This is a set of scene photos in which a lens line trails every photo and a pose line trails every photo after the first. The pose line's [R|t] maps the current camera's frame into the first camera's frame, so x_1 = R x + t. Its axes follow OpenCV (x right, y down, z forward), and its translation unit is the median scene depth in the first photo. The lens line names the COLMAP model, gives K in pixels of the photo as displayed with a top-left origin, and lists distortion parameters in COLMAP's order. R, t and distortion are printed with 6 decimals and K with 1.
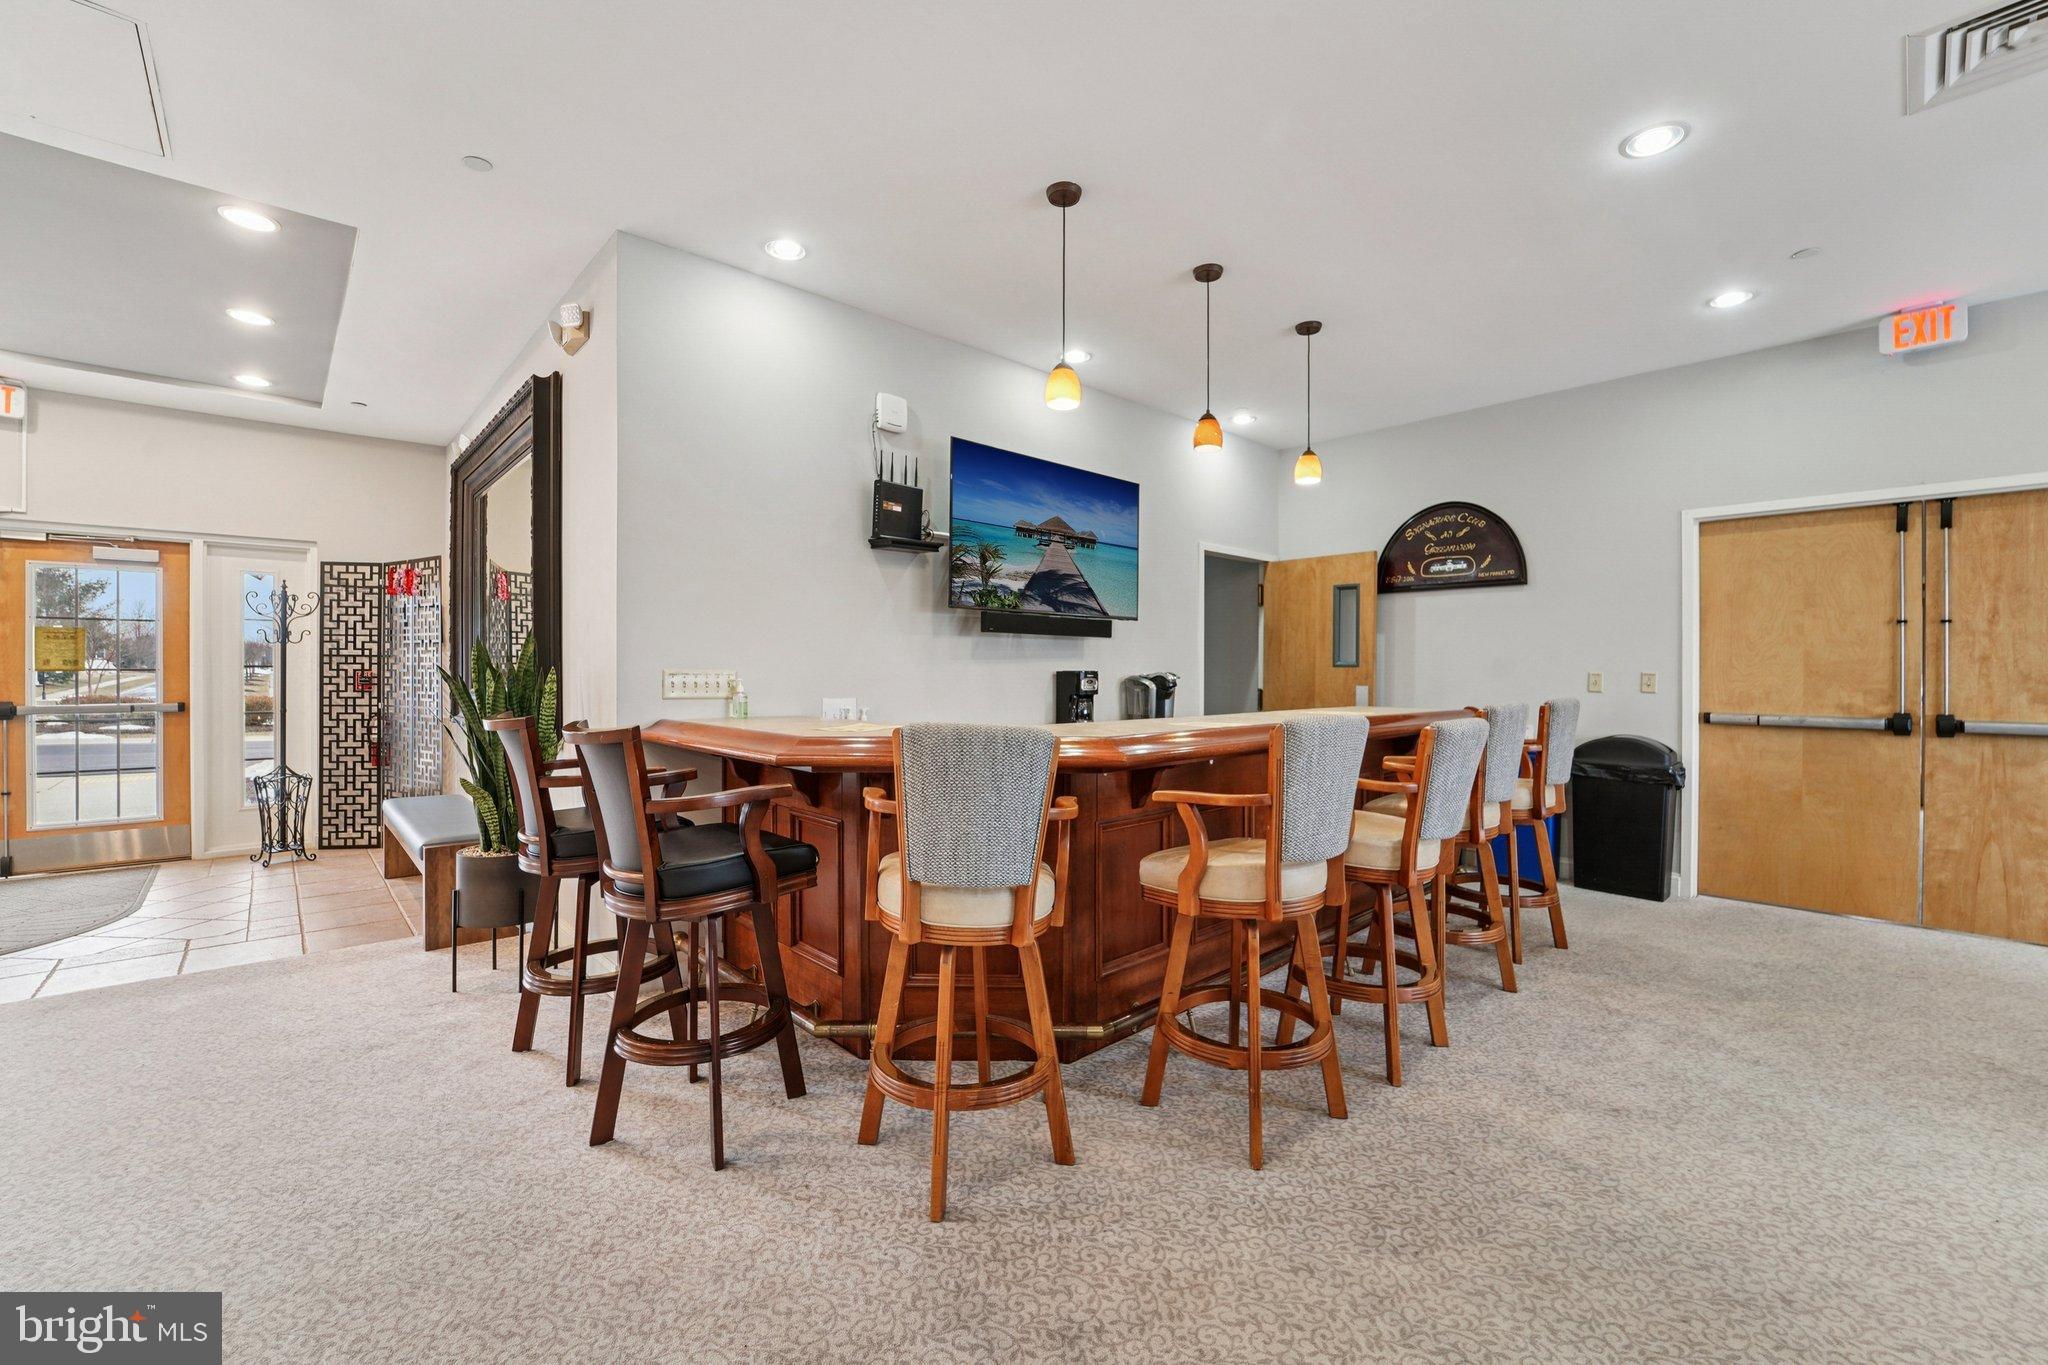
lens RADIAL K [[837.1, 0, 1043.0], [0, 837.1, 673.3], [0, 0, 1]] dist [-0.012424, 0.000497]
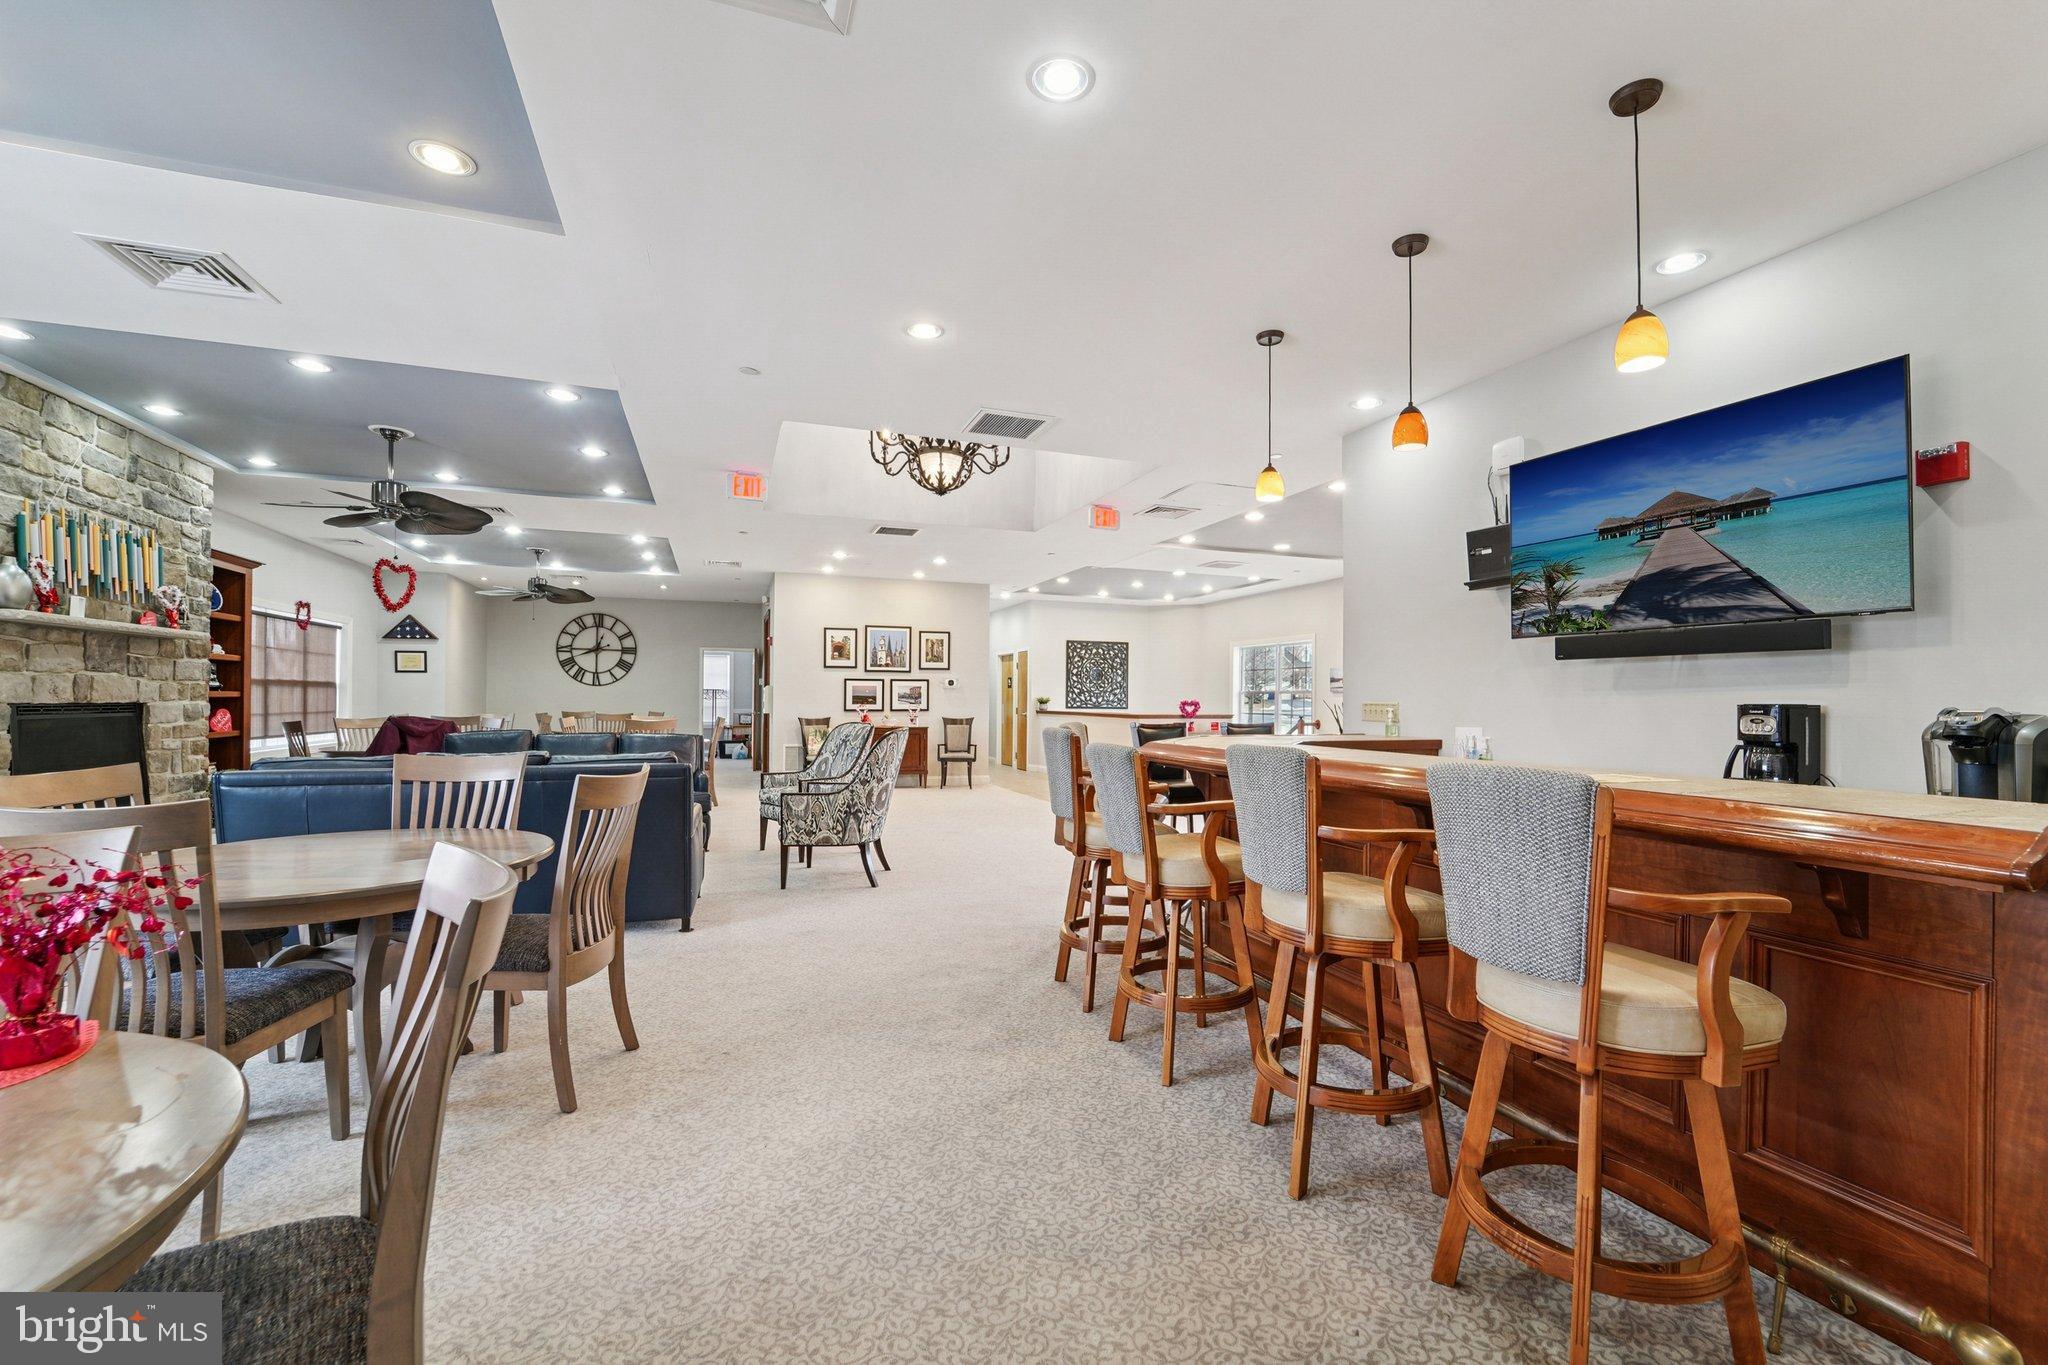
lens RADIAL K [[837.1, 0, 1031.1], [0, 837.1, 709.8], [0, 0, 1]] dist [-0.012424, 0.000497]
pose [[-0.386032, 0.007109, -0.922458, 0.766552], [-0.008021, 0.999907, 0.011062, -0.002178], [0.922451, 0.011670, -0.385938, 0.651506]]
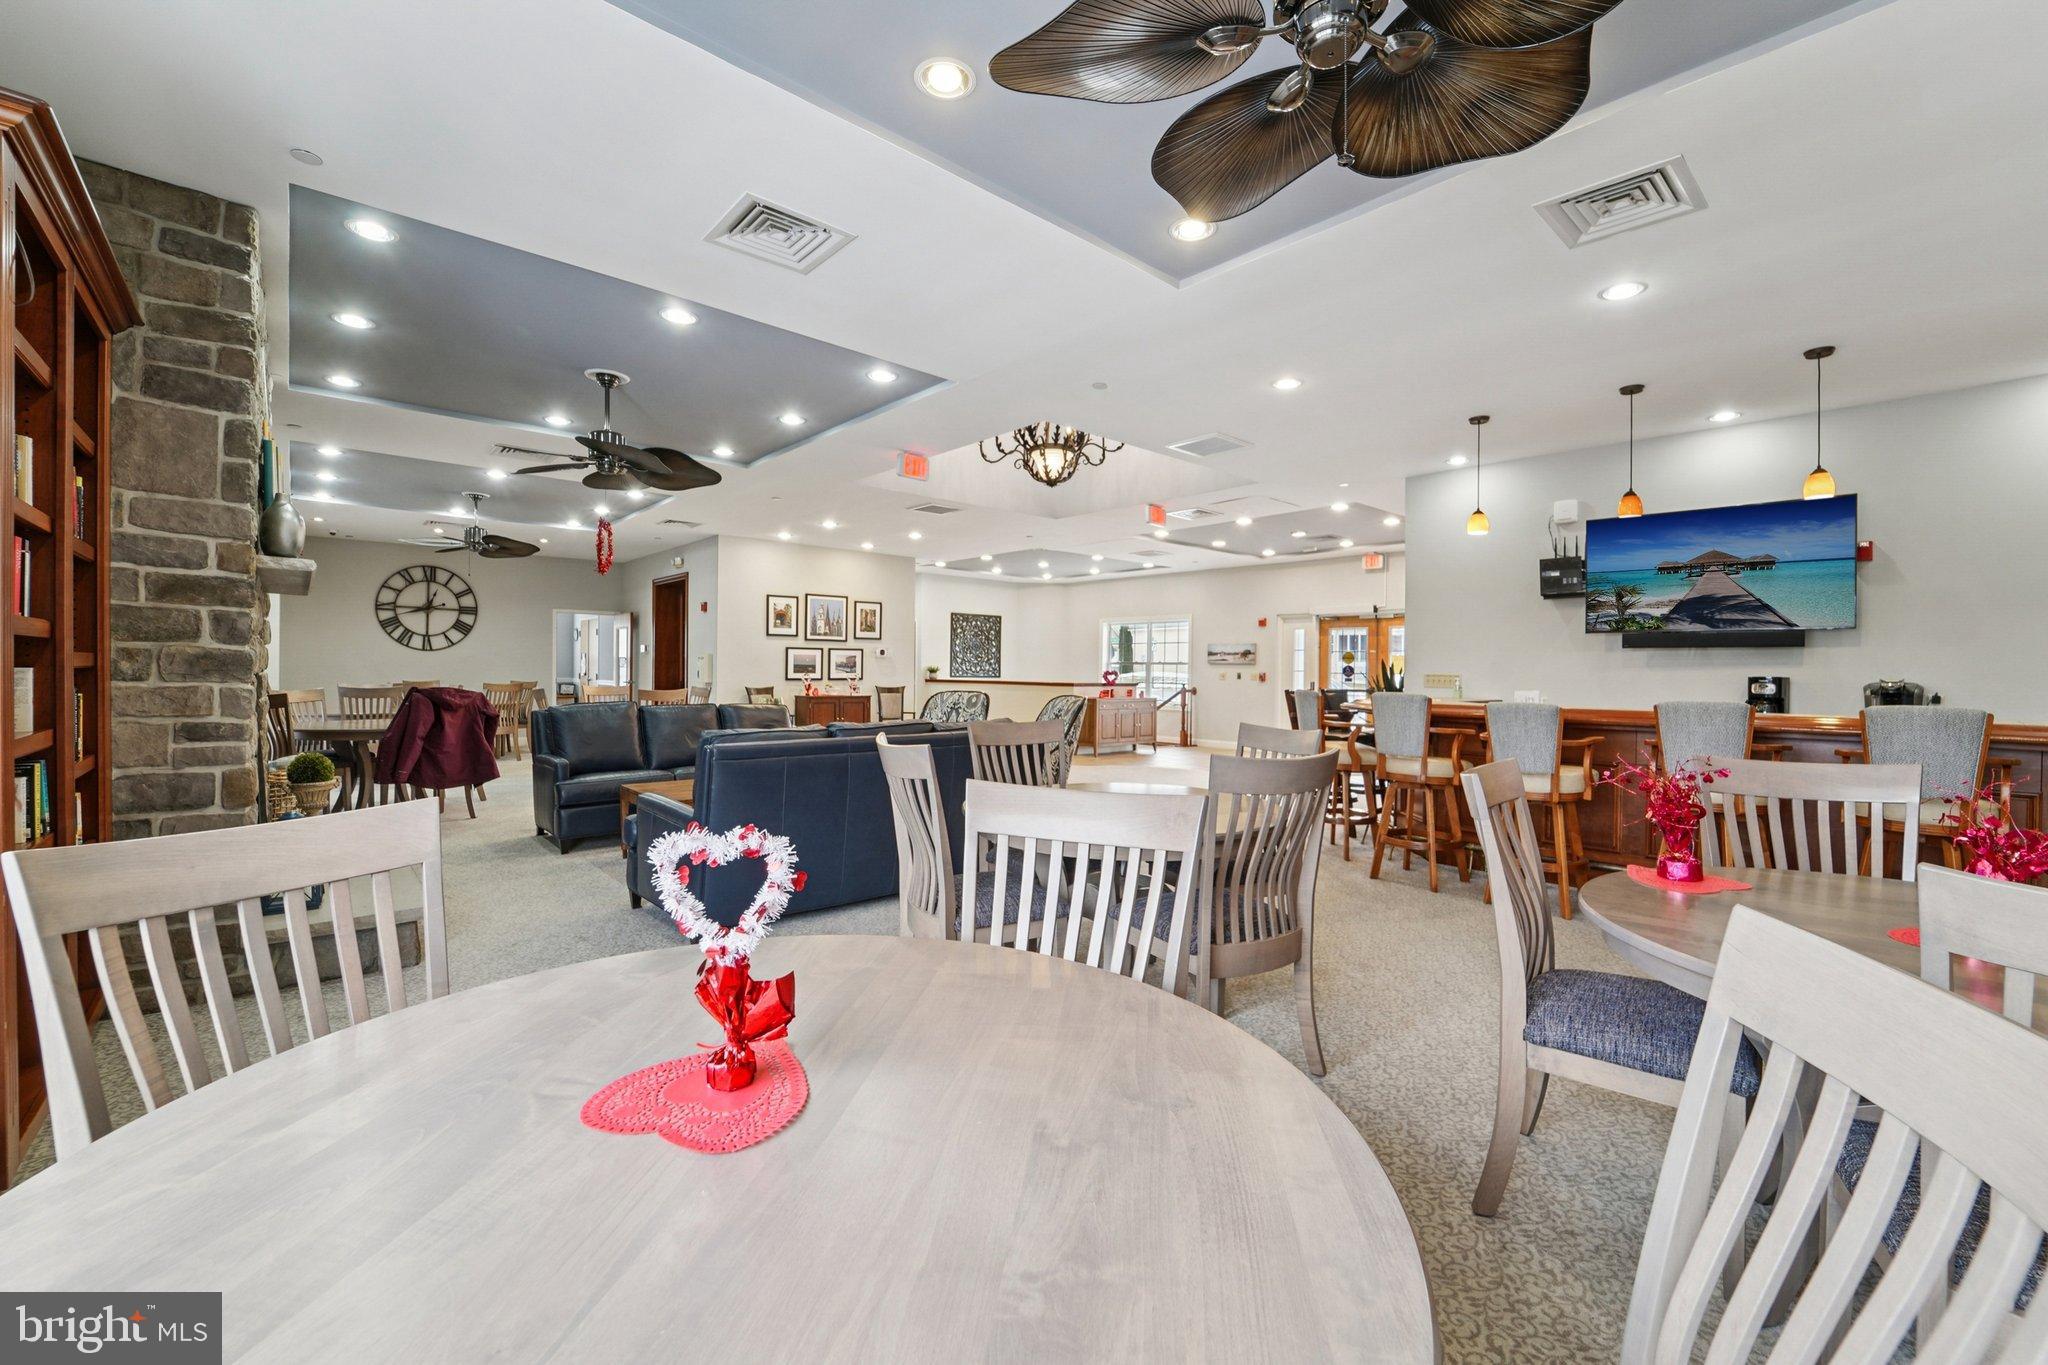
lens RADIAL K [[837.1, 0, 1022.4], [0, 837.1, 679.6], [0, 0, 1]] dist [-0.012424, 0.000497]
pose [[-0.018032, 0.008816, -0.999799, 1.074345], [-0.010890, 0.999900, 0.009014, 0.002143], [0.999778, 0.011050, -0.017934, 0.004745]]
